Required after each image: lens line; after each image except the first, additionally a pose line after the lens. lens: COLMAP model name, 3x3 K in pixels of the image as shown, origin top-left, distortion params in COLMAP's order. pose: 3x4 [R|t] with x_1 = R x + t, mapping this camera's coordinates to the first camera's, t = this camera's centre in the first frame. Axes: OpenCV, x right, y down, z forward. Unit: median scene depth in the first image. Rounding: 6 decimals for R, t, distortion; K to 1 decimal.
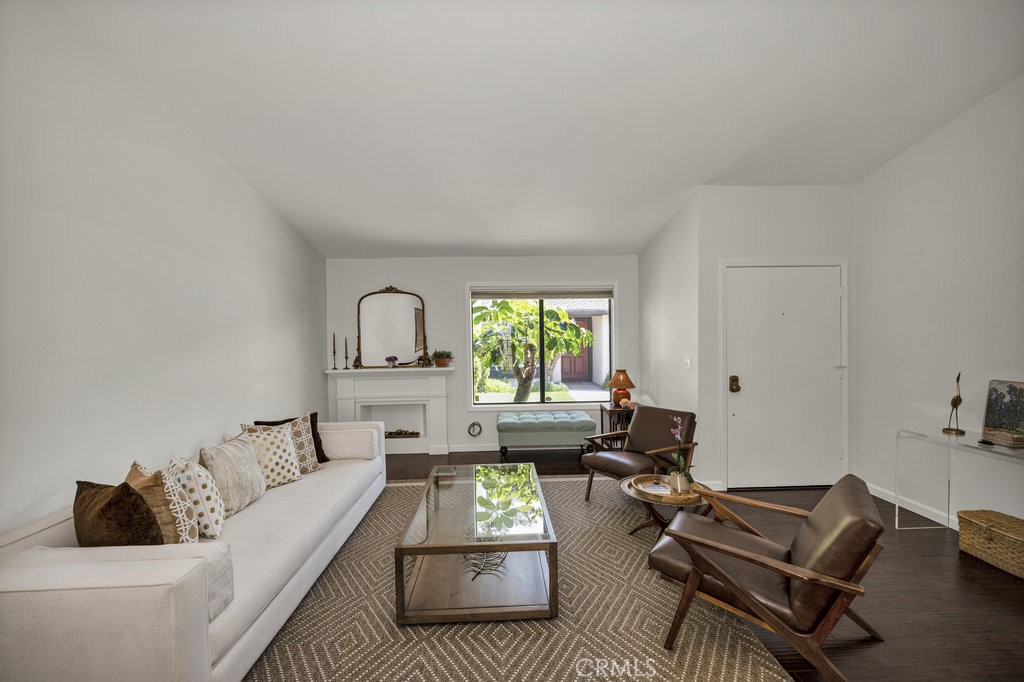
lens RADIAL K [[418.3, 0, 513.8], [0, 418.3, 345.5], [0, 0, 1]] dist [-0.000795, -0.000065]
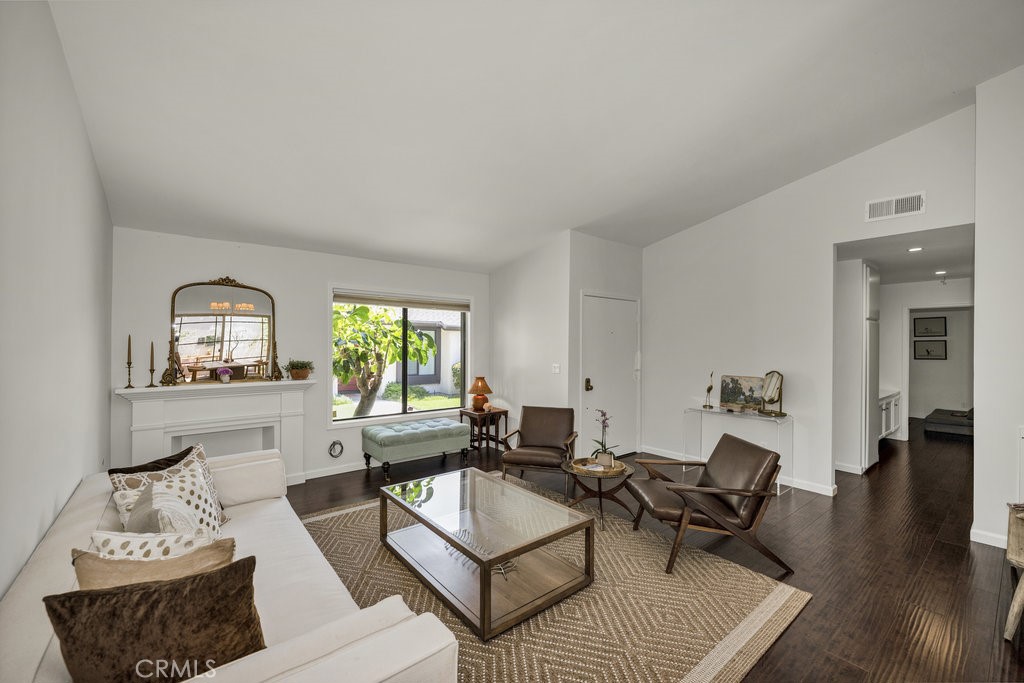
lens RADIAL K [[413.8, 0, 511.9], [0, 413.8, 347.2], [0, 0, 1]] dist [0.002303, 0.000145]
pose [[0.802380, 0.016115, 0.596596, -0.325871], [-0.002681, 0.999723, -0.023398, 0.004229], [-0.596808, 0.017175, 0.802200, 0.073871]]
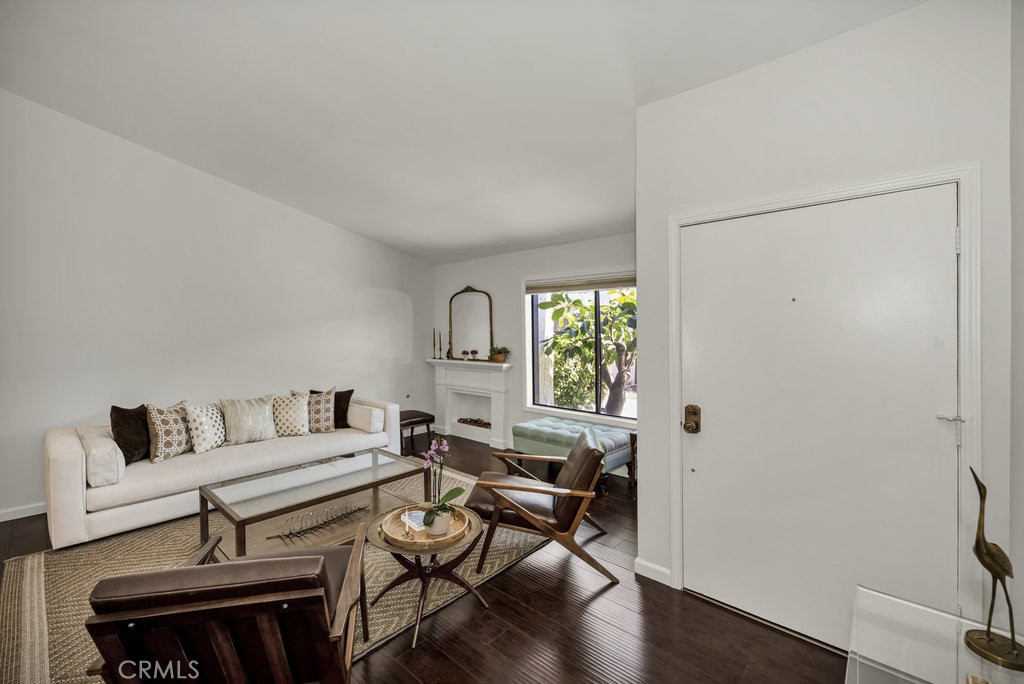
lens RADIAL K [[423.1, 0, 513.2], [0, 423.1, 331.4], [0, 0, 1]] dist [-0.000990, 0.000034]
pose [[0.717712, 0.013540, -0.696208, 0.565764], [-0.027885, 0.999568, -0.009306, -0.015838], [0.695781, 0.026093, 0.717780, 0.283026]]
